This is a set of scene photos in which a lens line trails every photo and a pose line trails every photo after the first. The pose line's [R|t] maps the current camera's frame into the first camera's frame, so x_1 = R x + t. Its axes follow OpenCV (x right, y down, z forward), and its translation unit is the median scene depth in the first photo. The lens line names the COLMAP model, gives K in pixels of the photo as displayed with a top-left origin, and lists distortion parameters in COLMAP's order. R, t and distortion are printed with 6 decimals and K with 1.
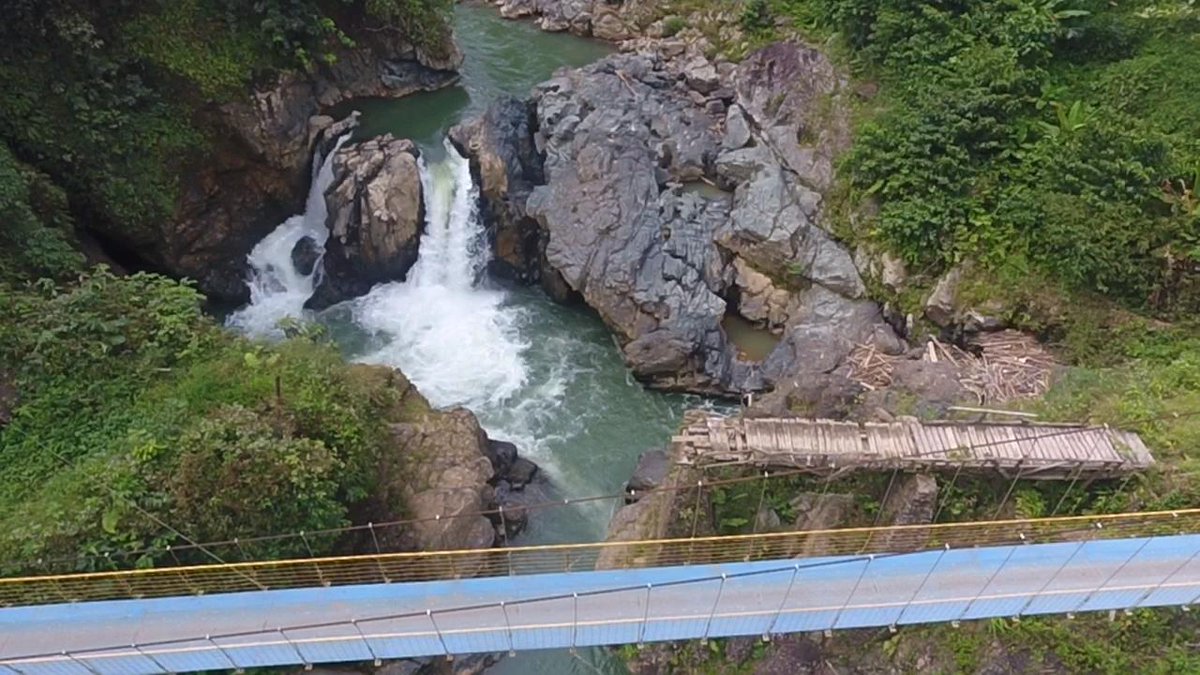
lens RADIAL K [[703.4, 0, 600.0], [0, 703.4, 337.5], [0, 0, 1]] dist [0.000196, -0.001272]
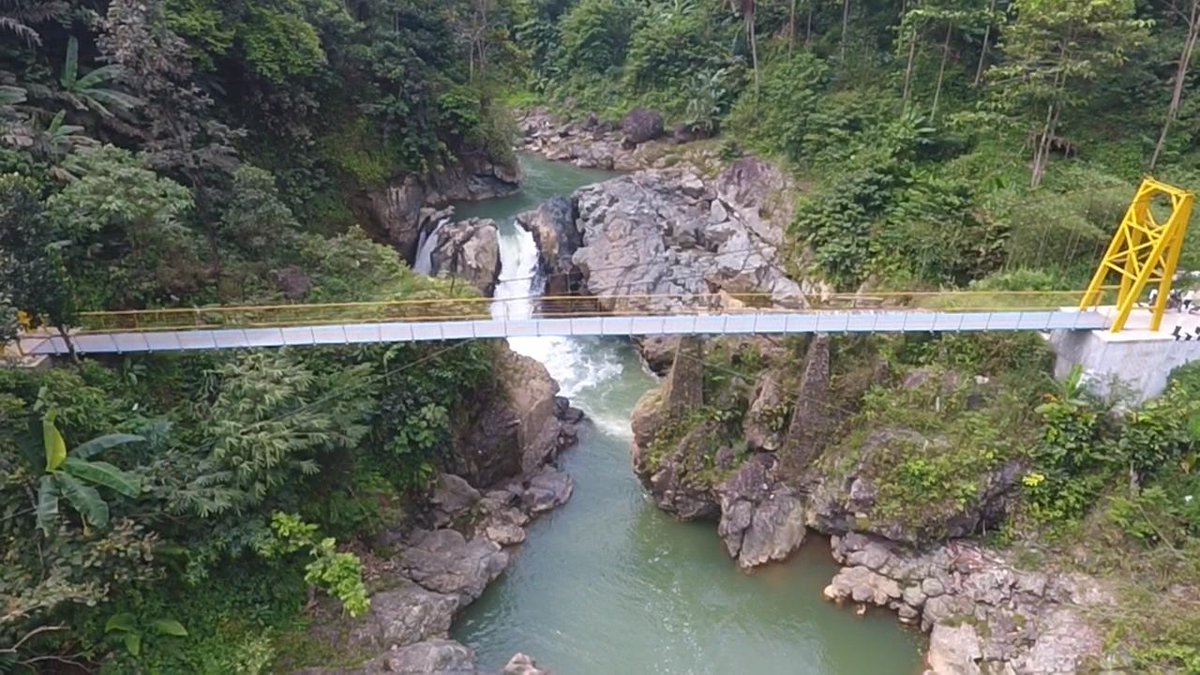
lens RADIAL K [[703.4, 0, 600.0], [0, 703.4, 337.5], [0, 0, 1]] dist [0.000196, -0.001272]
pose [[0.999977, 0.001269, -0.006691, -0.038439], [-0.002925, 0.967275, -0.253712, 0.328672], [0.006150, 0.253725, 0.967257, -0.344488]]
